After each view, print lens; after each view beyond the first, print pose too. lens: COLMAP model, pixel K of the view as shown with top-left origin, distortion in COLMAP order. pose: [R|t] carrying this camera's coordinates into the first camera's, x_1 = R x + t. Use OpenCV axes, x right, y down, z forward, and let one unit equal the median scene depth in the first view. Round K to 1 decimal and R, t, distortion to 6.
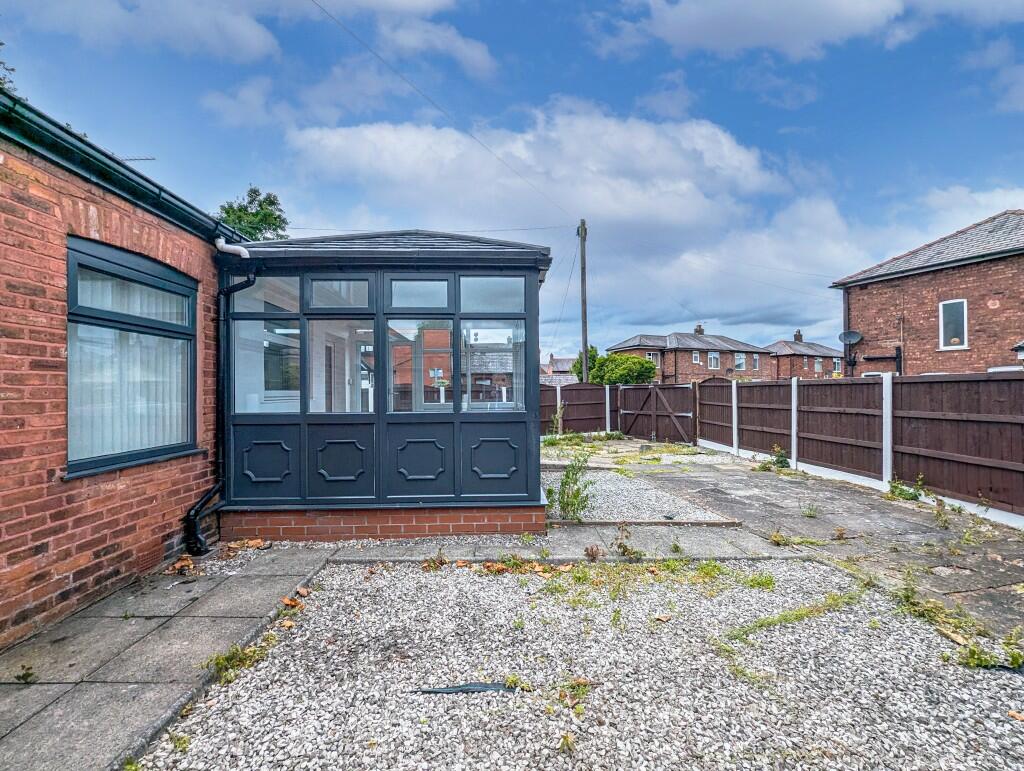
lens RADIAL K [[398.3, 0, 509.1], [0, 398.3, 390.4], [0, 0, 1]] dist [-0.000334, -0.000056]
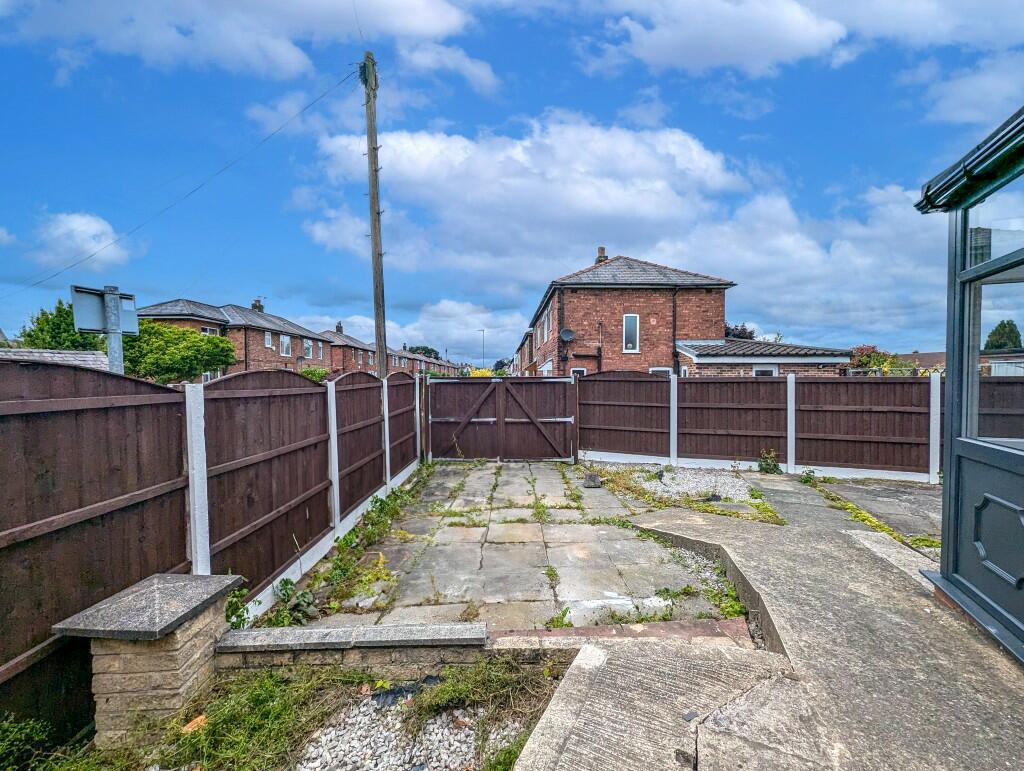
lens RADIAL K [[423.1, 0, 516.1], [0, 423.1, 390.0], [0, 0, 1]] dist [0.001157, 0.000029]
pose [[0.439094, -0.017681, 0.898267, -0.256571], [-0.002916, 0.999773, 0.021105, -0.008398], [-0.898436, -0.011887, 0.438943, 0.666751]]
